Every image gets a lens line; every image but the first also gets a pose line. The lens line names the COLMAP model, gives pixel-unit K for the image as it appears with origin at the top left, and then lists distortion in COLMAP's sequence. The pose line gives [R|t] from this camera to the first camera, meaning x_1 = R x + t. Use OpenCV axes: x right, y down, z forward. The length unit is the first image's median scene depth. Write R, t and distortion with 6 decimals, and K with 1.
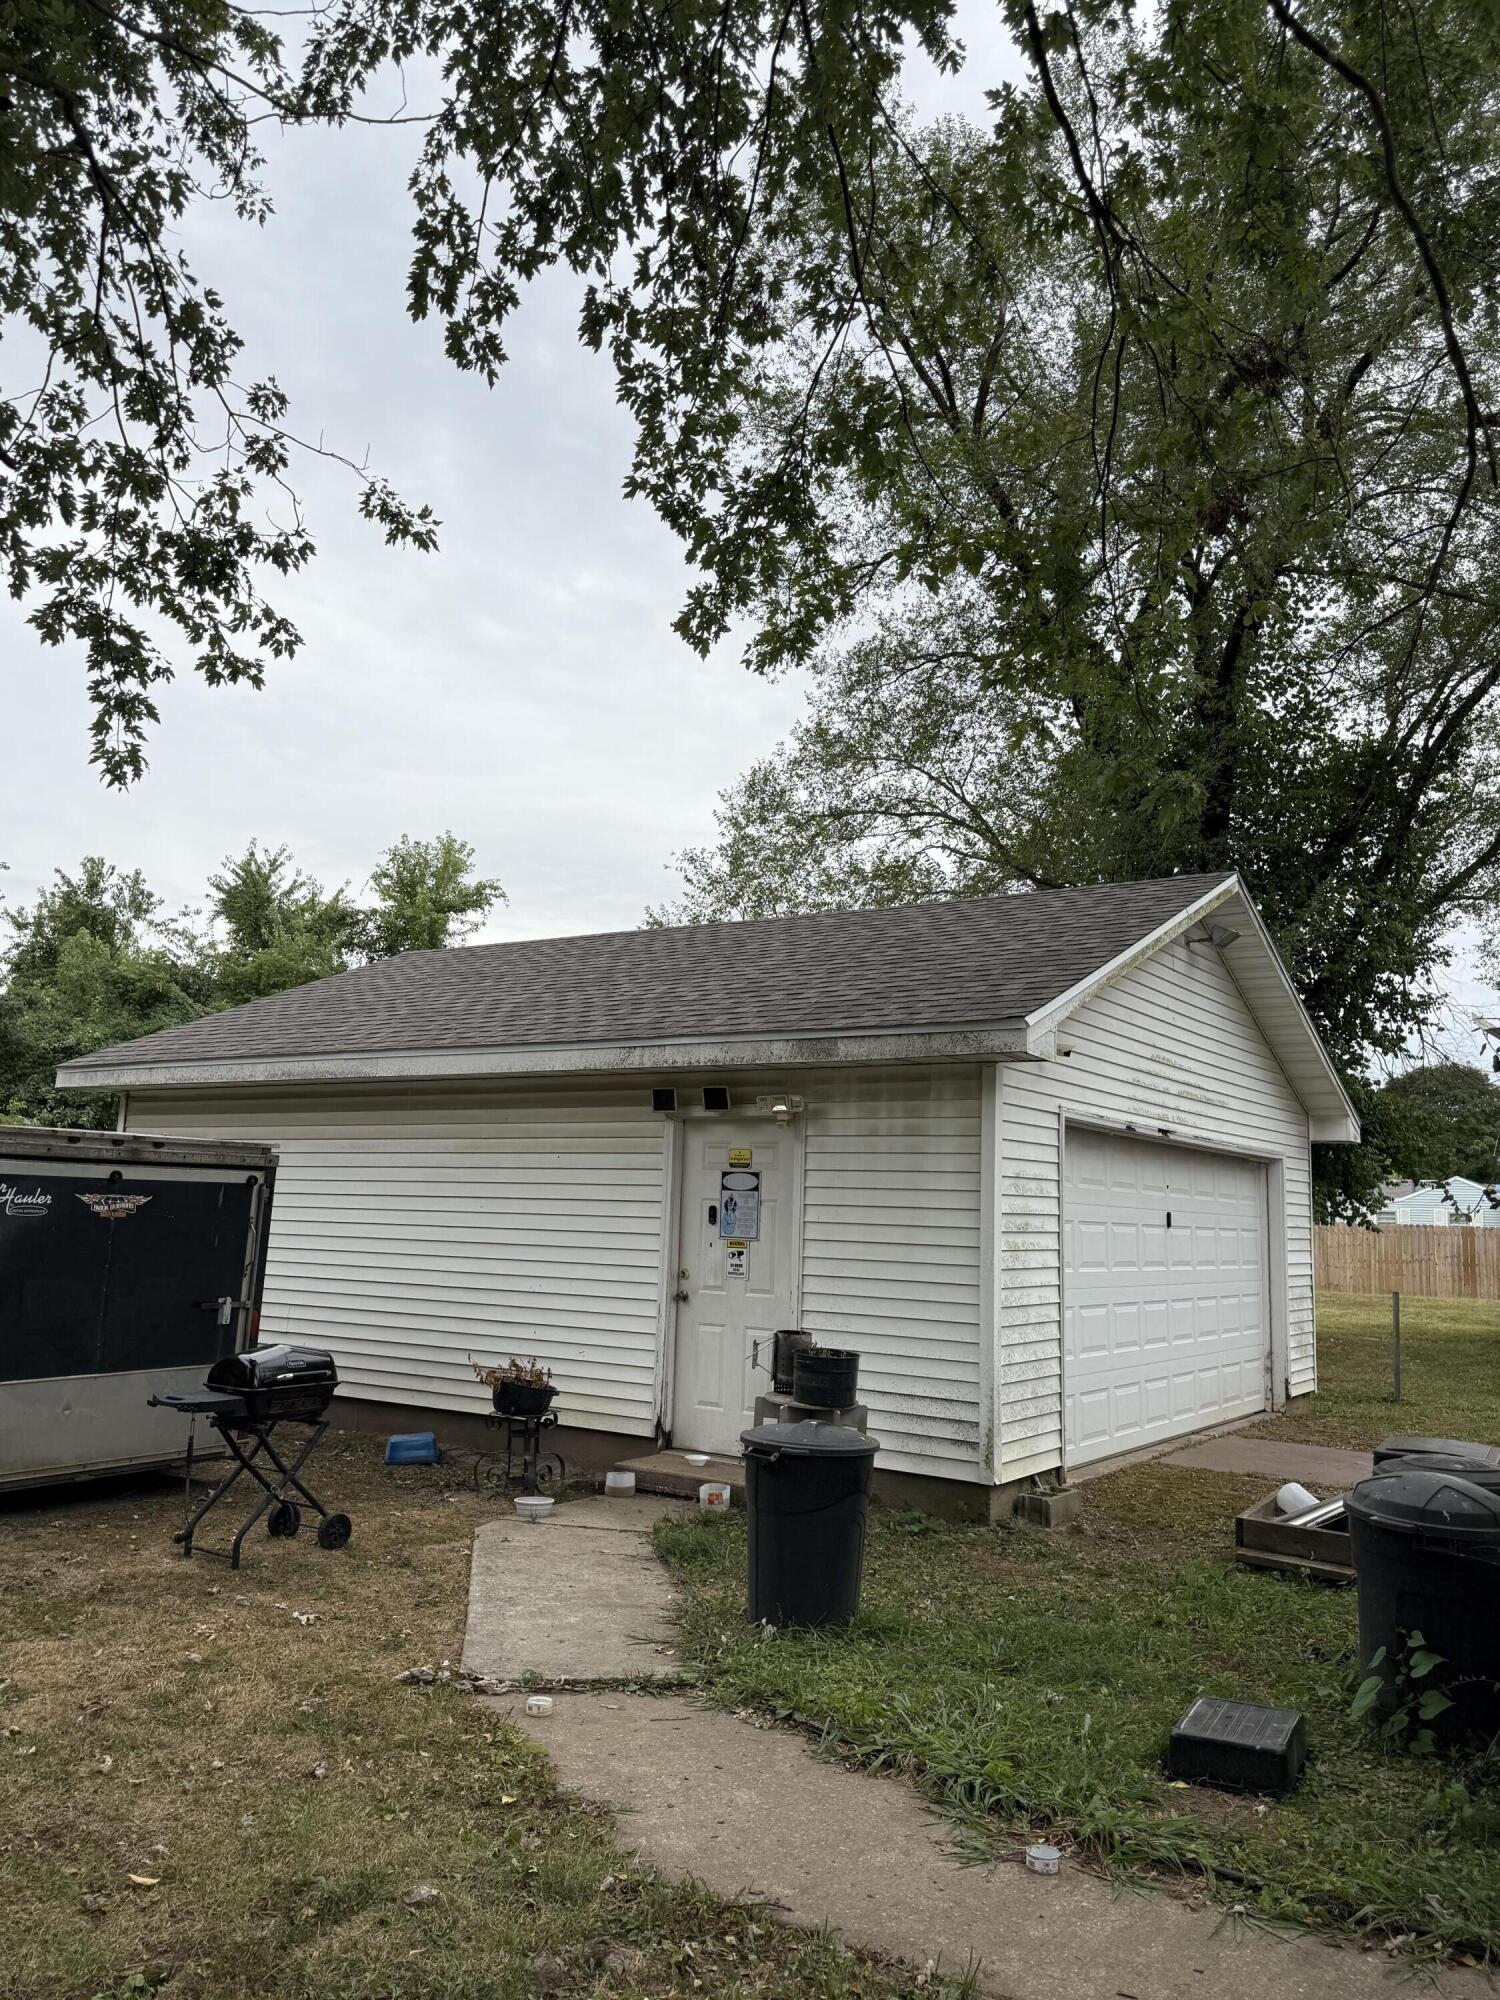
lens RADIAL K [[1502.8, 0, 750.0], [0, 1502.8, 1000.0], [0, 0, 1]] dist [0.001481, 0.000236]
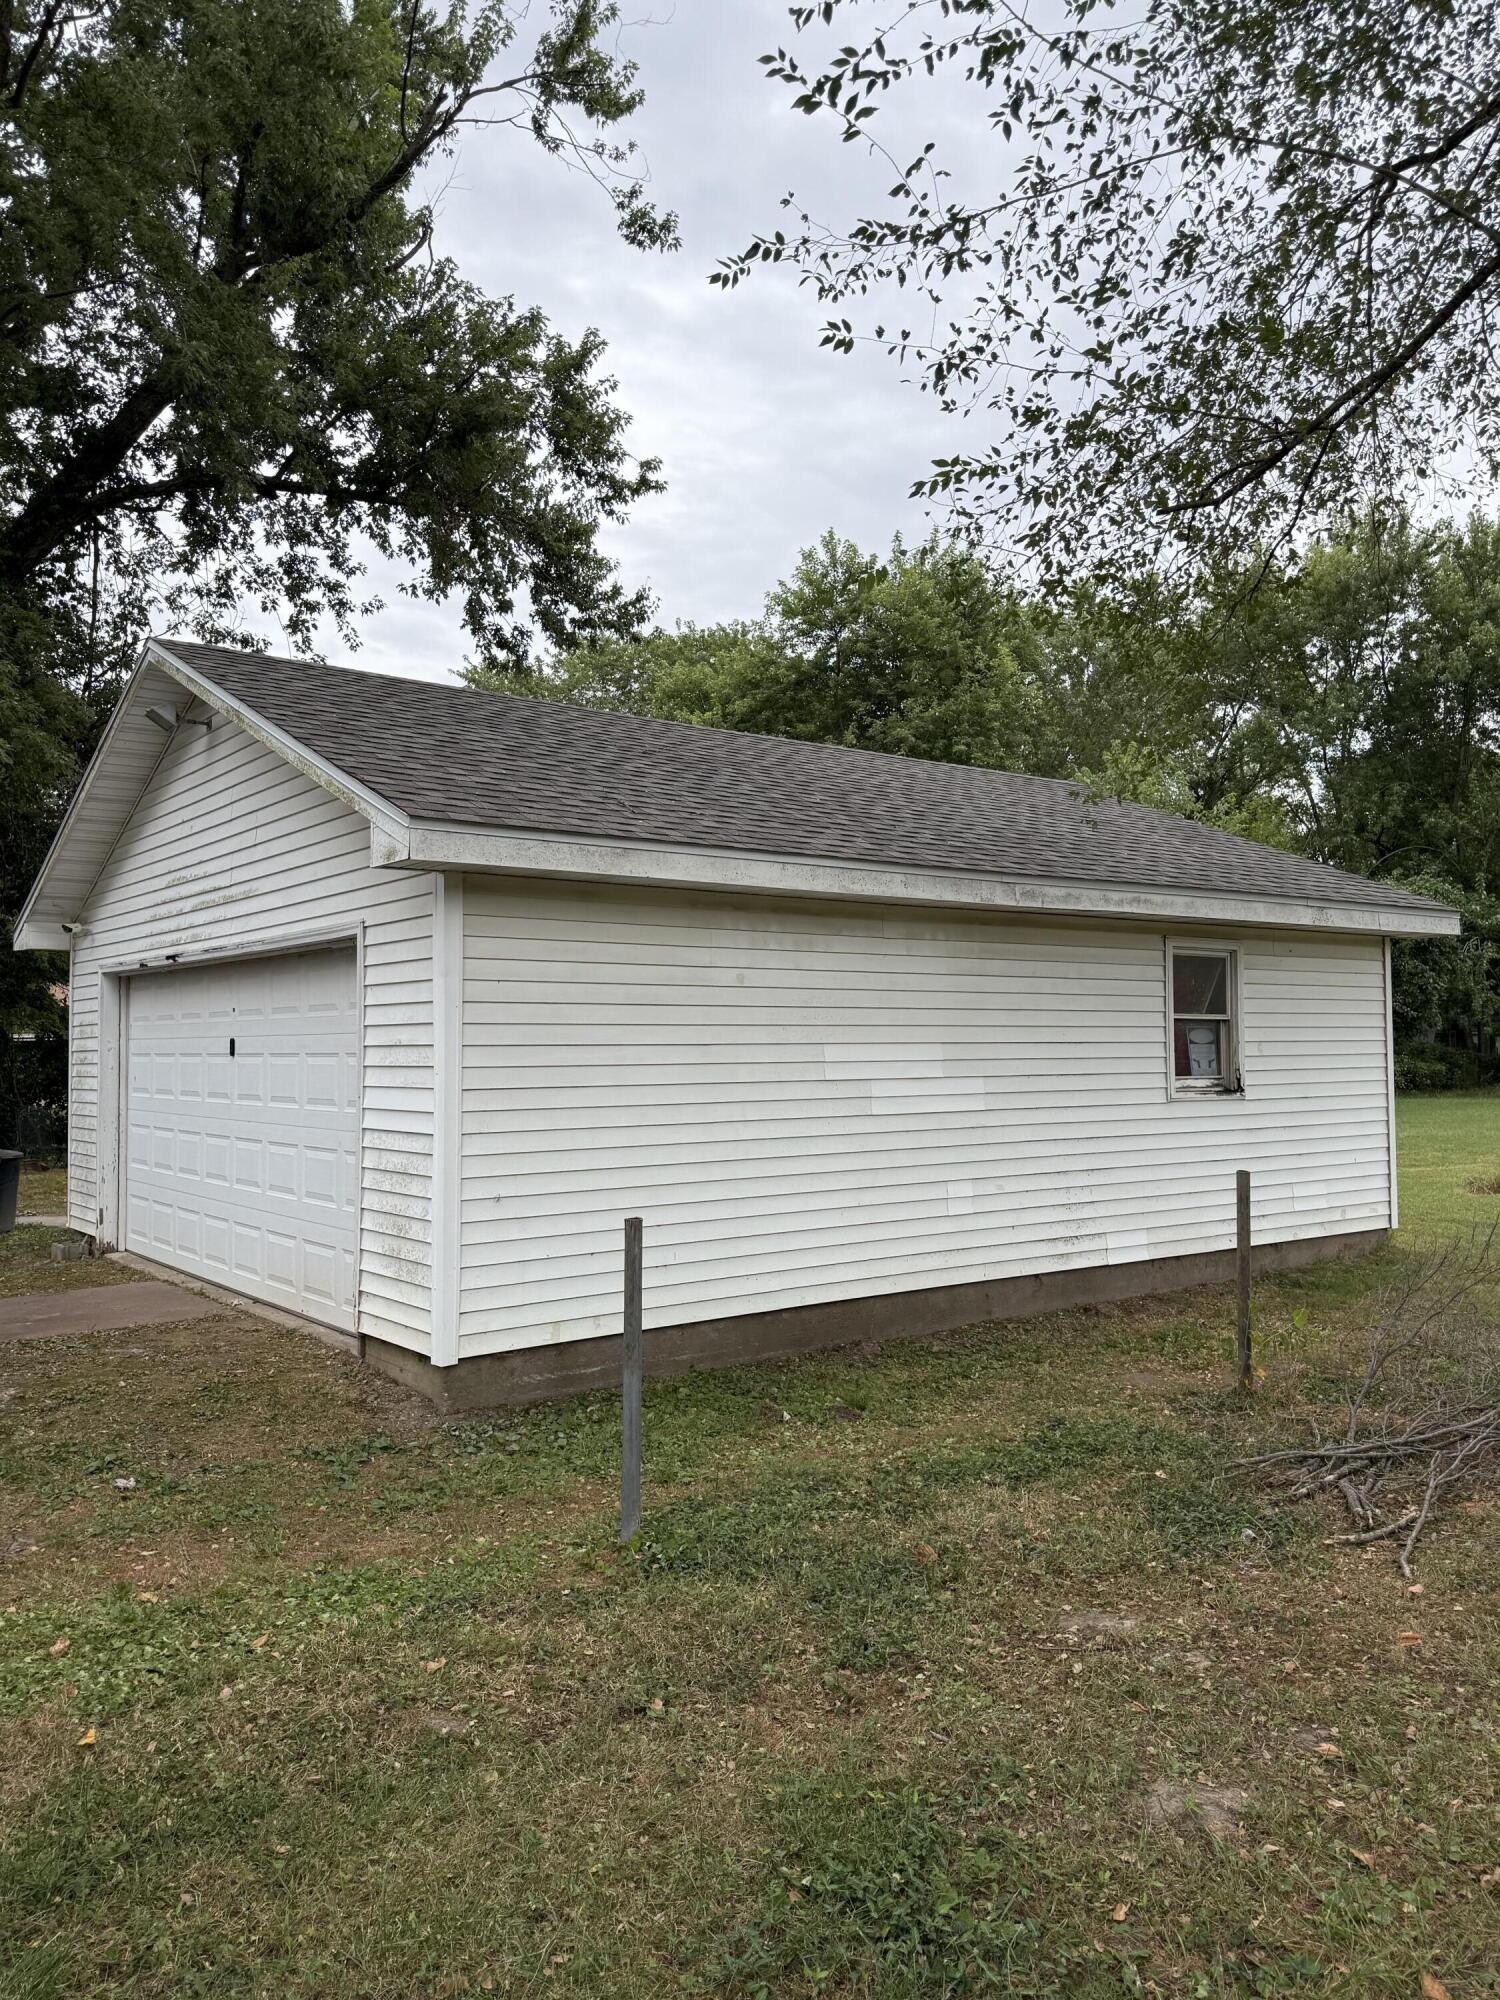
lens RADIAL K [[1502.8, 0, 750.0], [0, 1502.8, 1000.0], [0, 0, 1]] dist [0.001481, 0.000236]
pose [[-0.330247, -0.057613, -0.942135, 1.047021], [0.133344, 0.985278, -0.106992, 0.264012], [0.934429, -0.160962, -0.317702, 1.632558]]
